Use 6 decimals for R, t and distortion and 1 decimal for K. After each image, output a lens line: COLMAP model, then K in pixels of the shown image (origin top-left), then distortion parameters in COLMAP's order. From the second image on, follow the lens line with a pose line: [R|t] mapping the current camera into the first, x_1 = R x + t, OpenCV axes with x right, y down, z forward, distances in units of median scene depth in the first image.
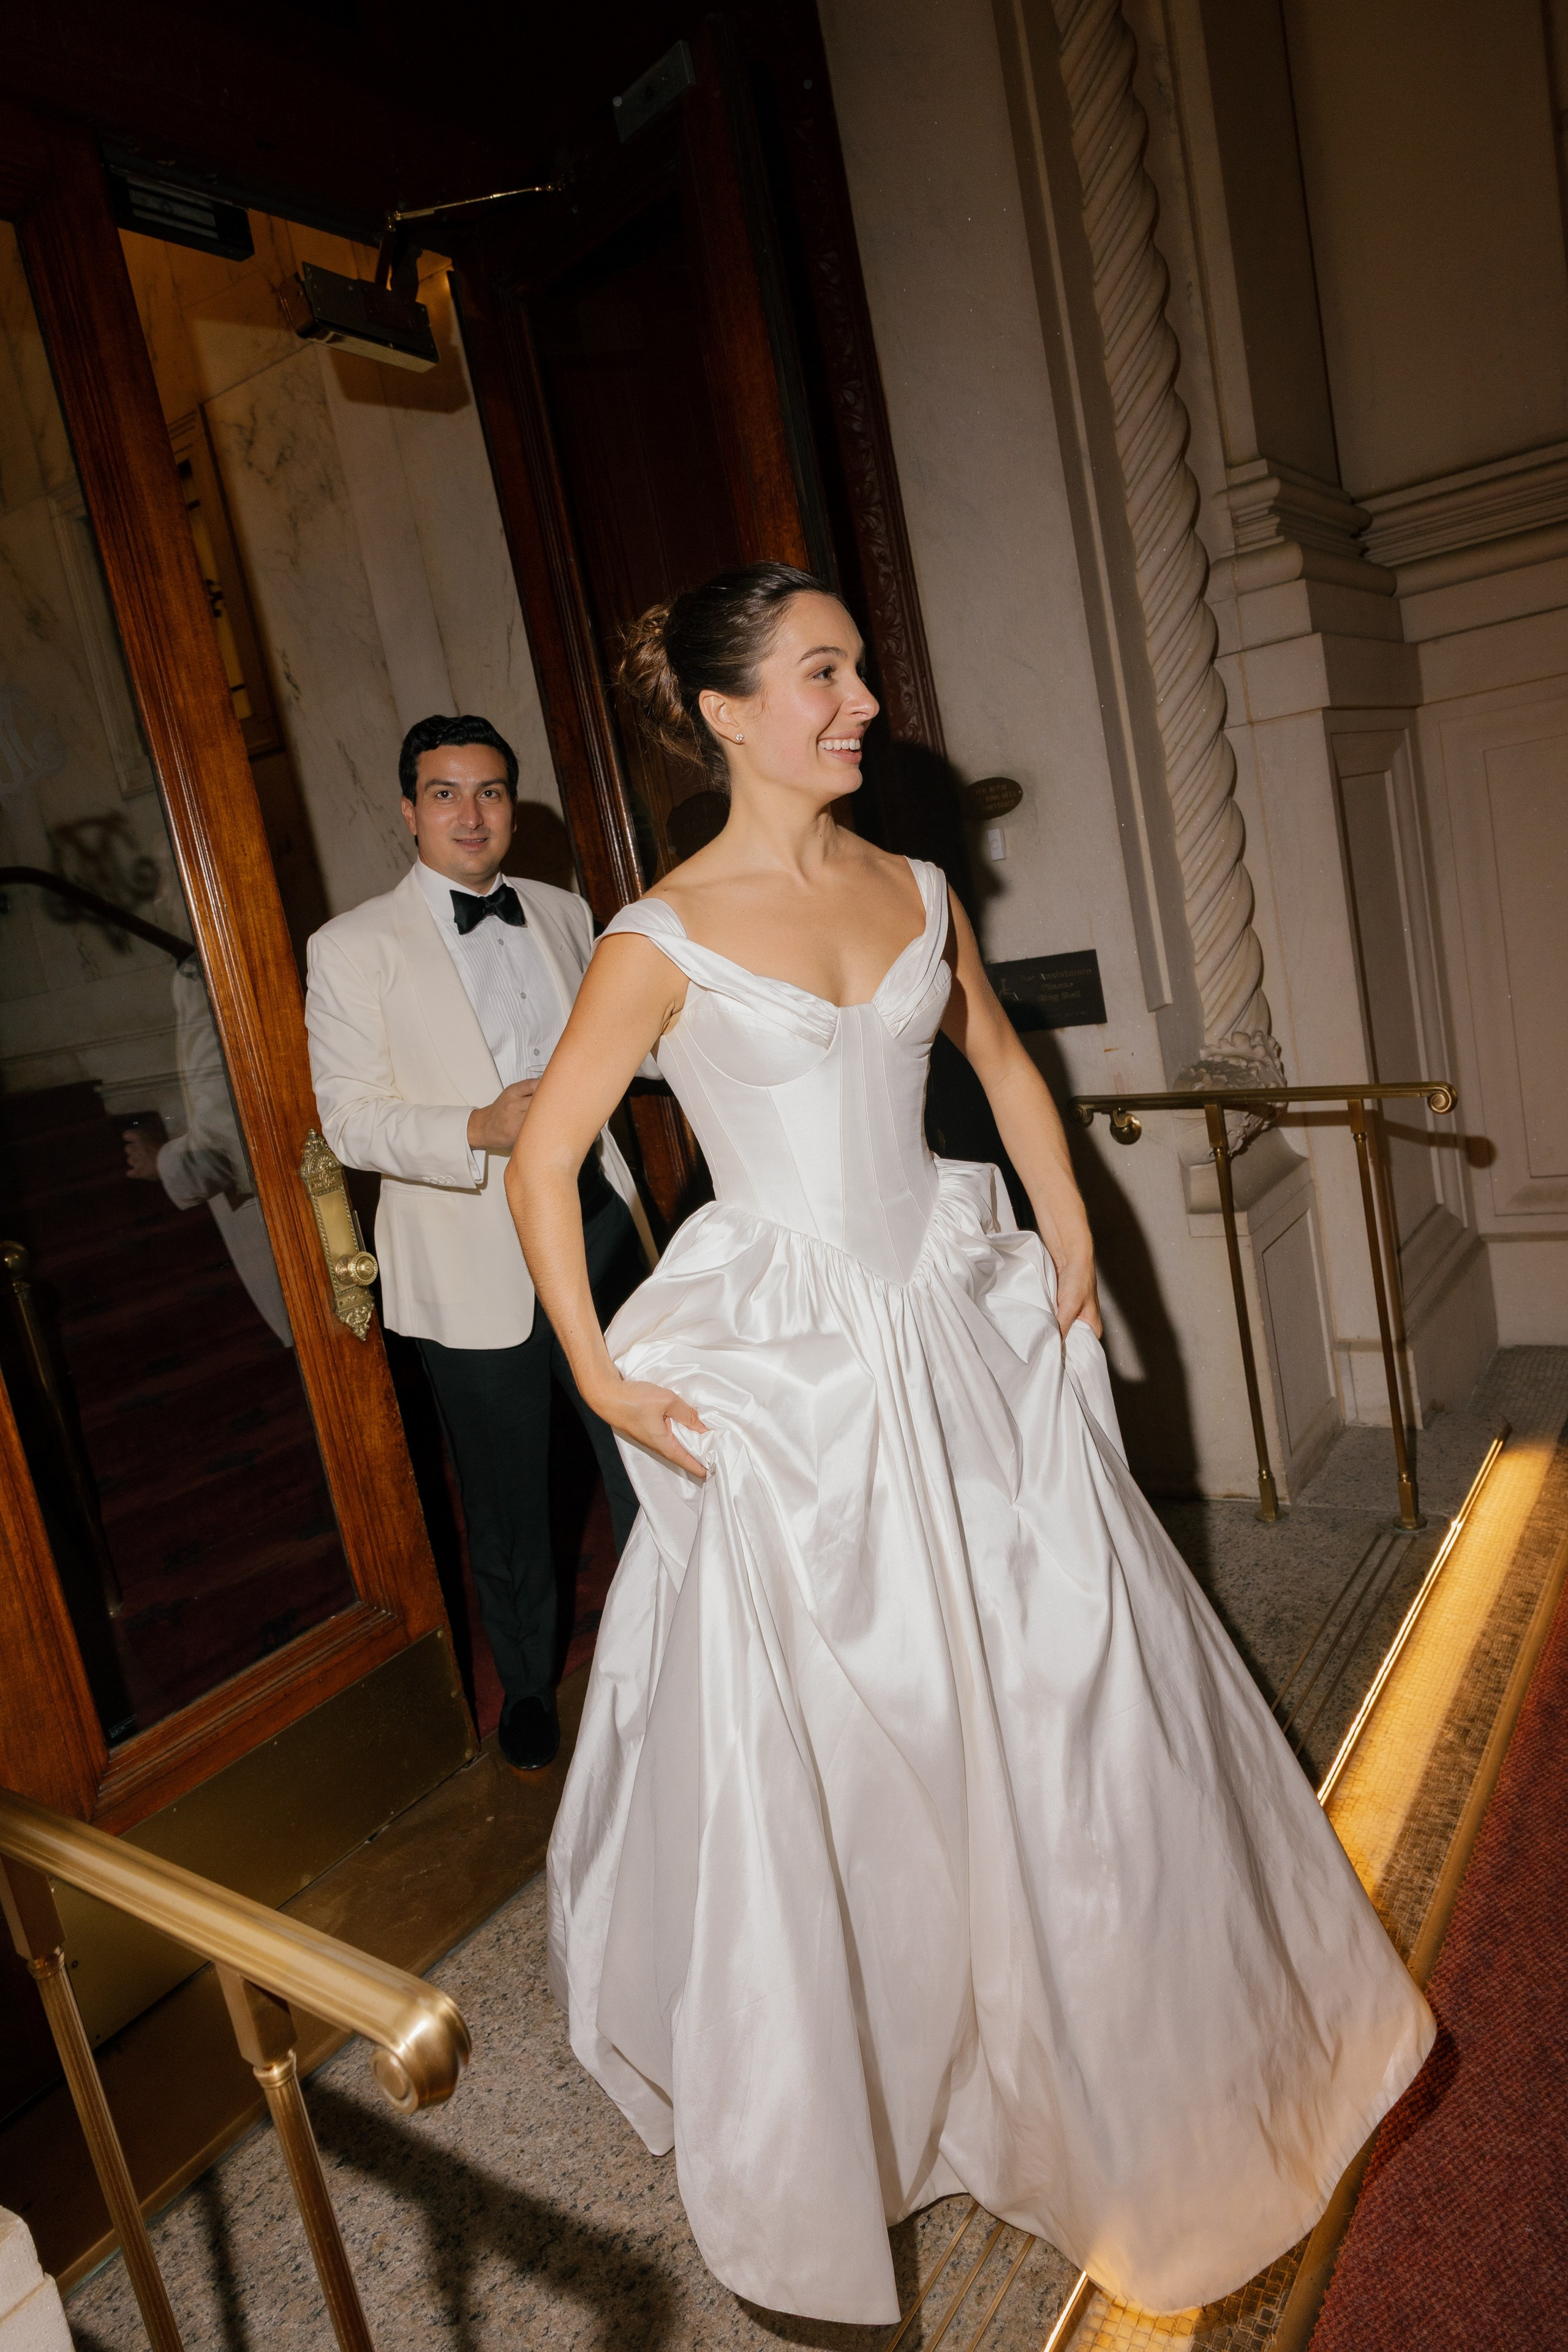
lens RADIAL K [[1580.6, 0, 775.4], [0, 1580.6, 1166.9], [0, 0, 1]] dist [0.002533, 0.002442]
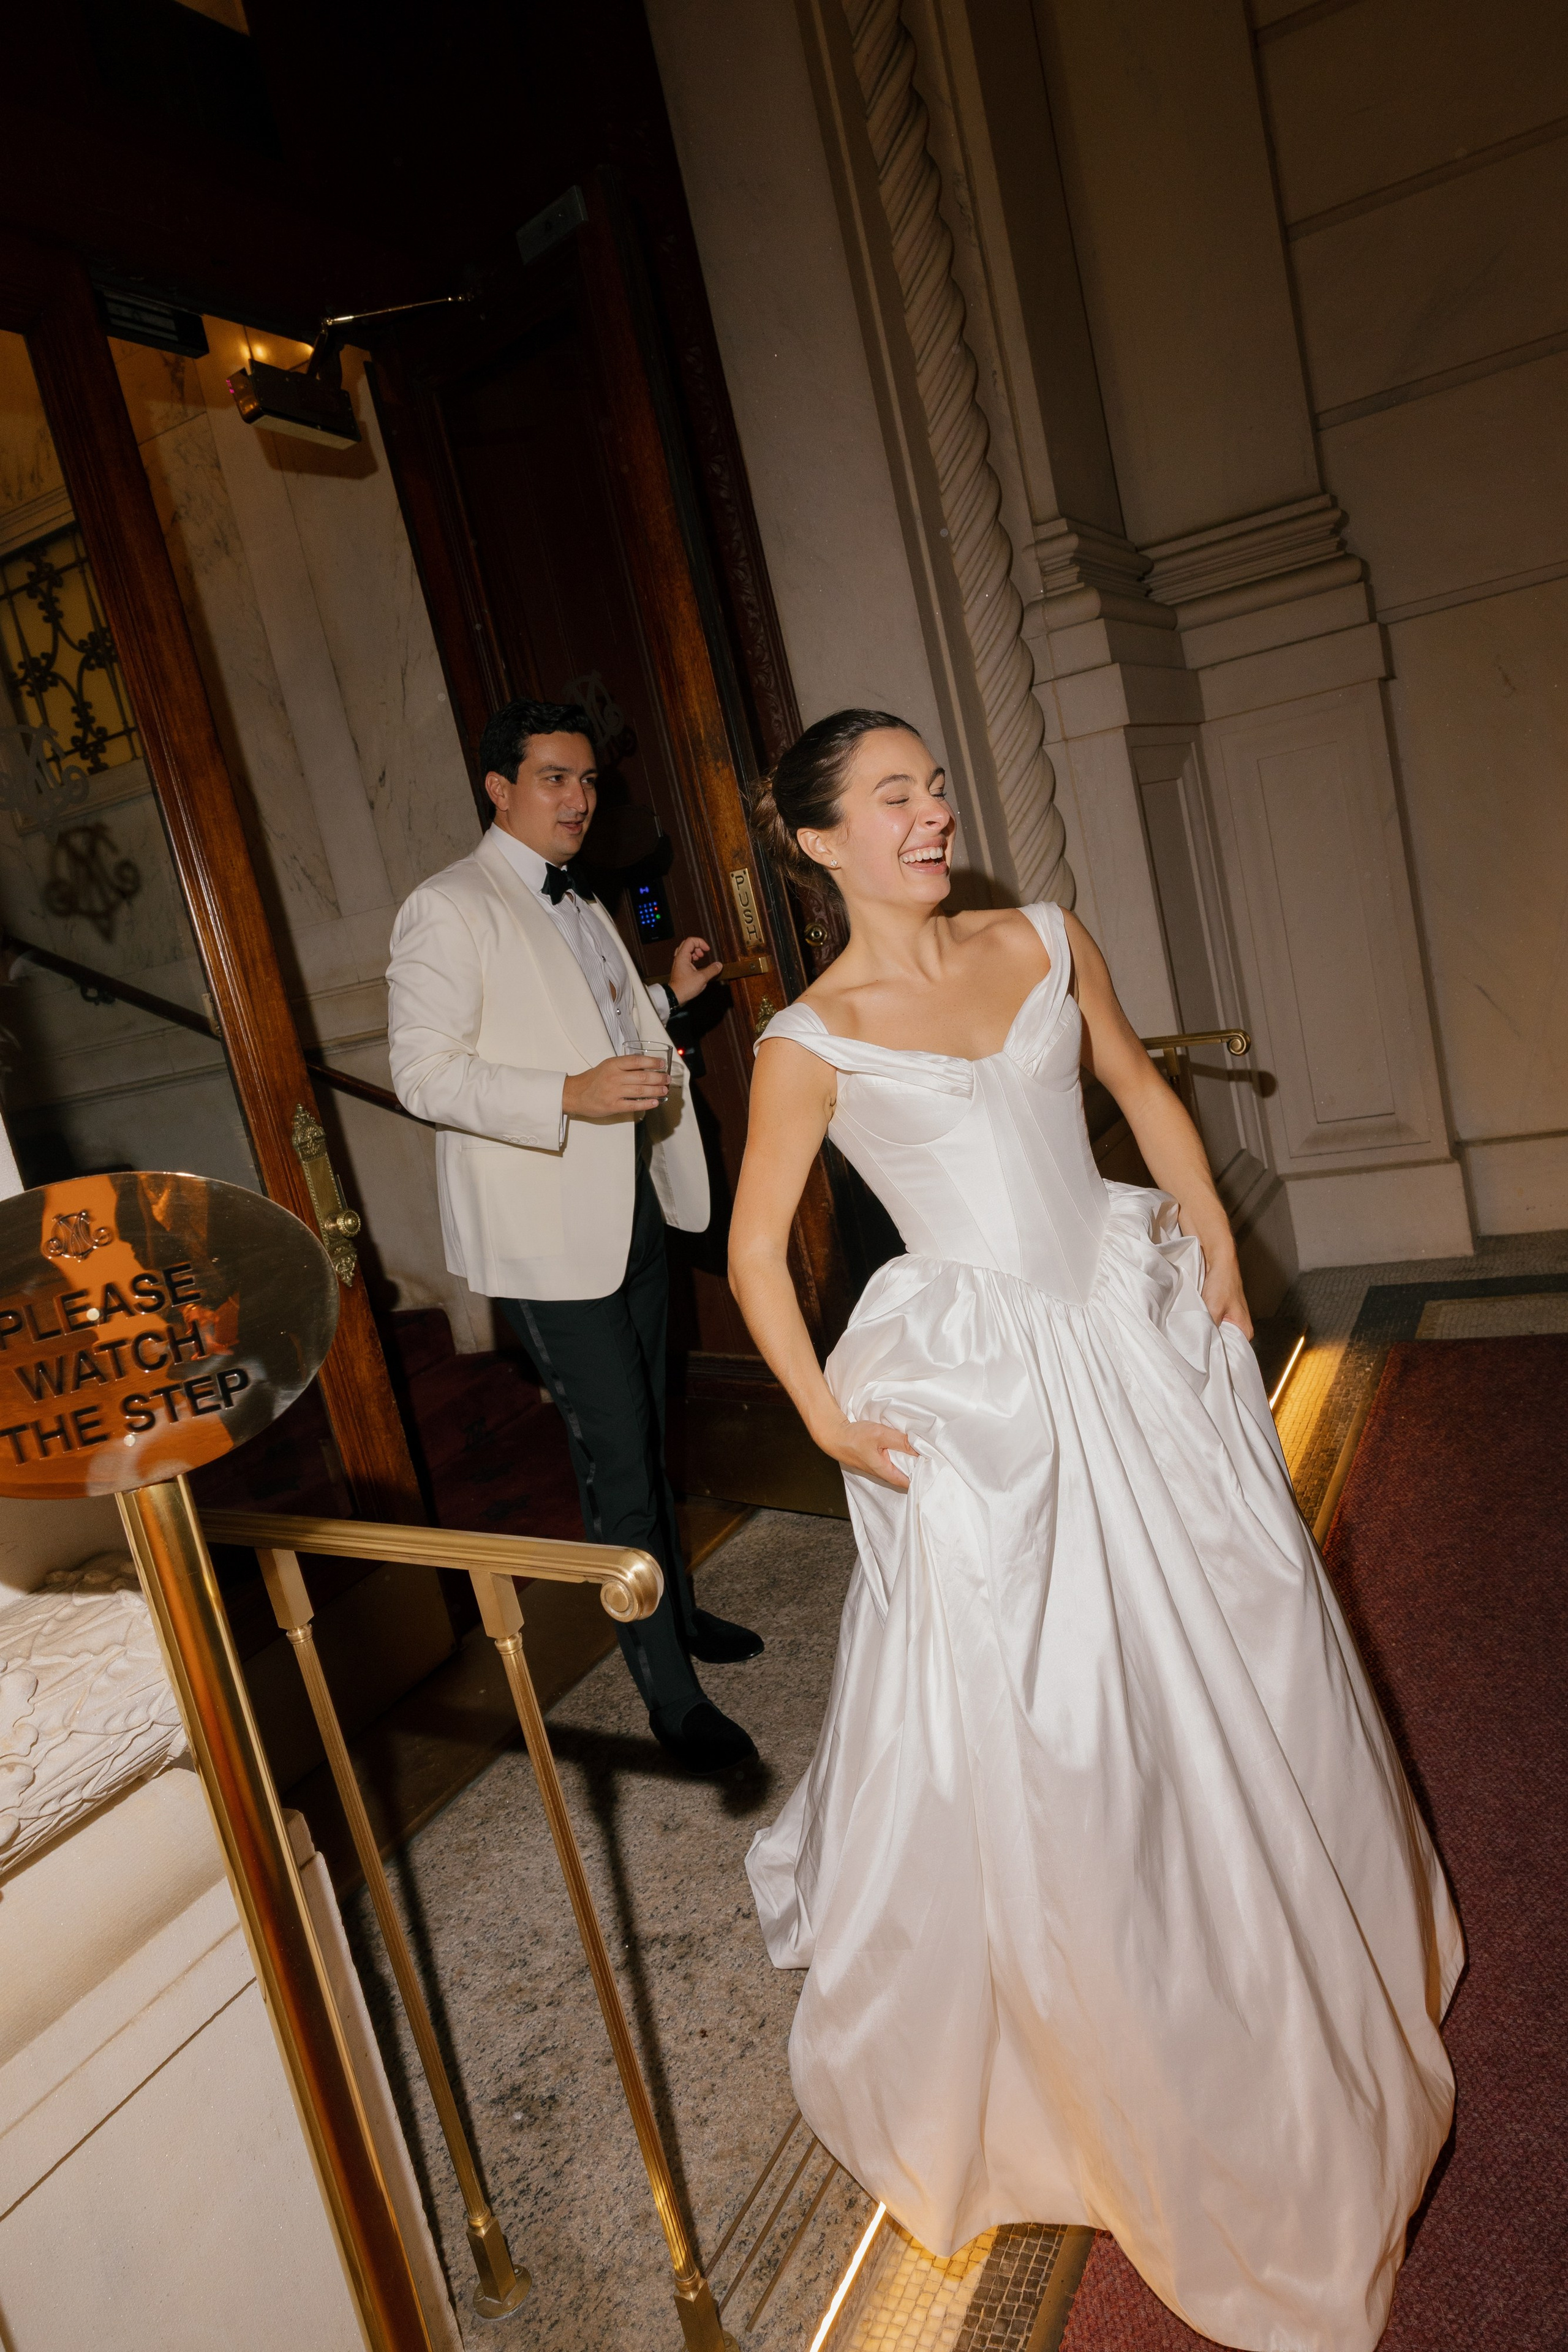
lens RADIAL K [[1600.6, 0, 769.4], [0, 1600.6, 1165.5], [0, 0, 1]] dist [0.006602, 0.000992]
pose [[0.993035, -0.049261, 0.107027, -0.066684], [0.051582, 0.998488, -0.019025, 0.051549], [-0.105928, 0.024414, 0.994074, -0.168931]]
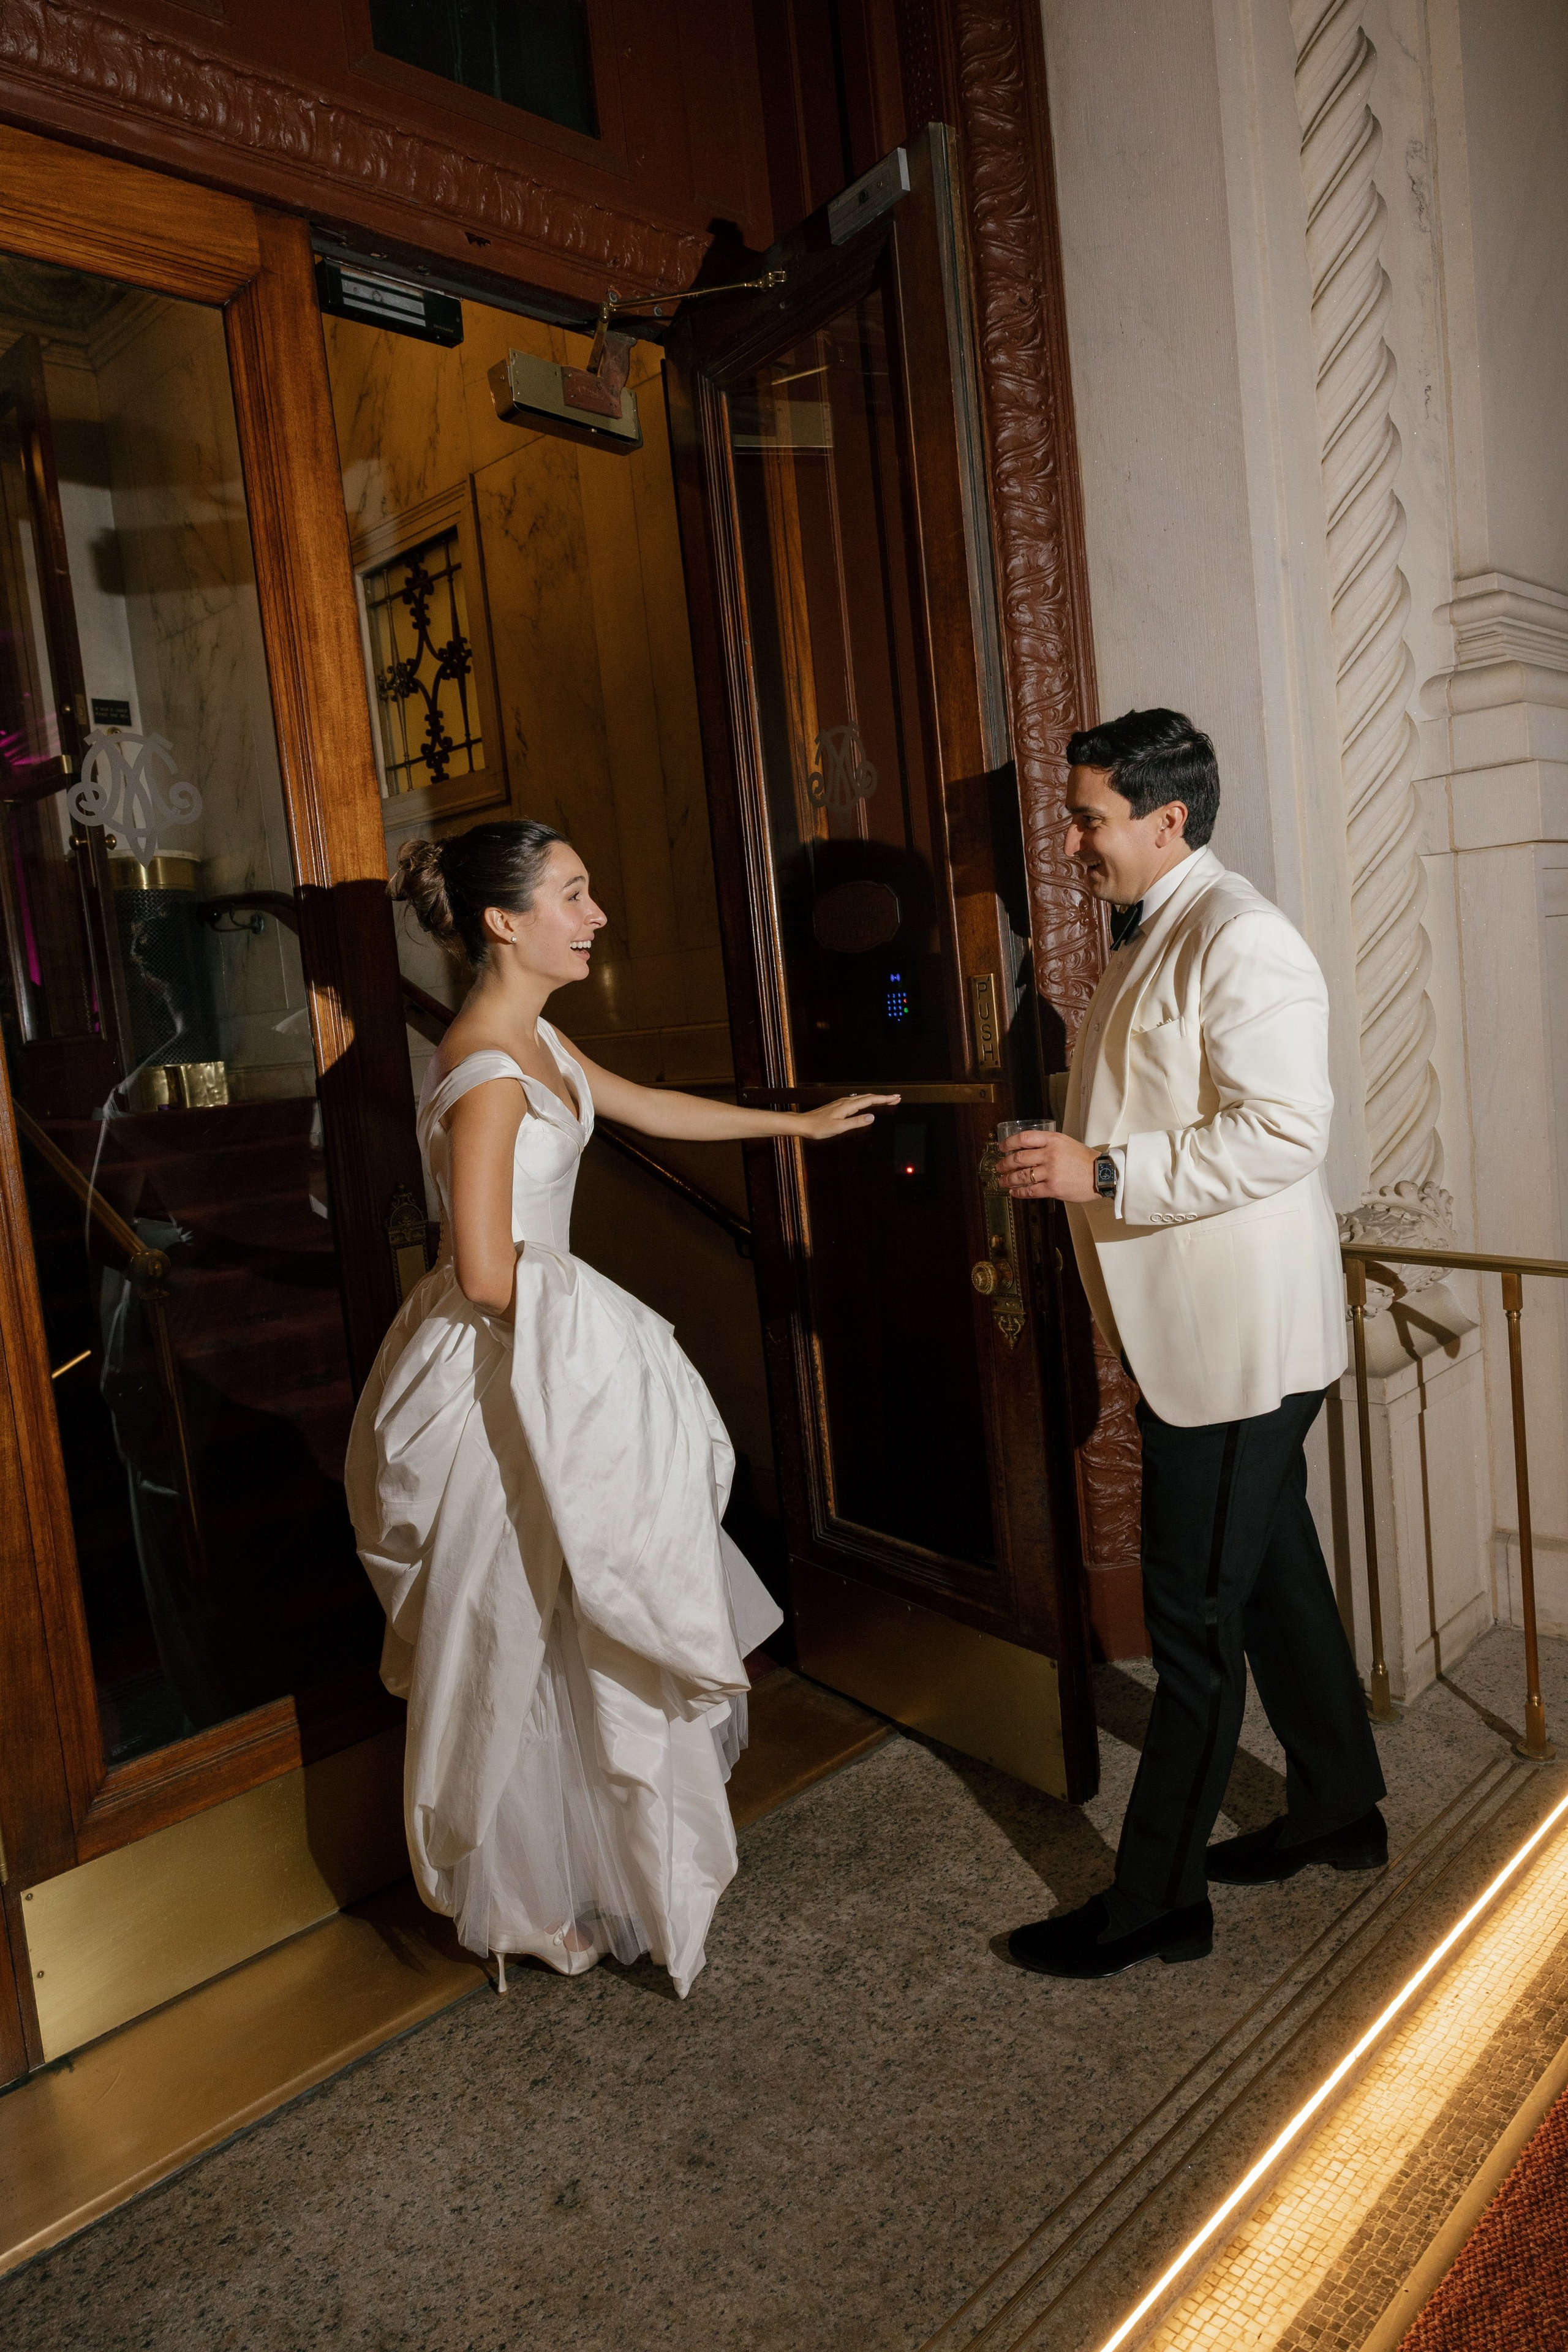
lens RADIAL K [[1568.0, 0, 787.5], [0, 1568.0, 1154.0], [0, 0, 1]] dist [0.009306, -0.004979]
pose [[0.978694, 0.108676, -0.174205, 0.104766], [-0.116000, 0.992721, -0.032399, -0.031549], [0.169416, 0.051917, 0.984176, 0.039485]]
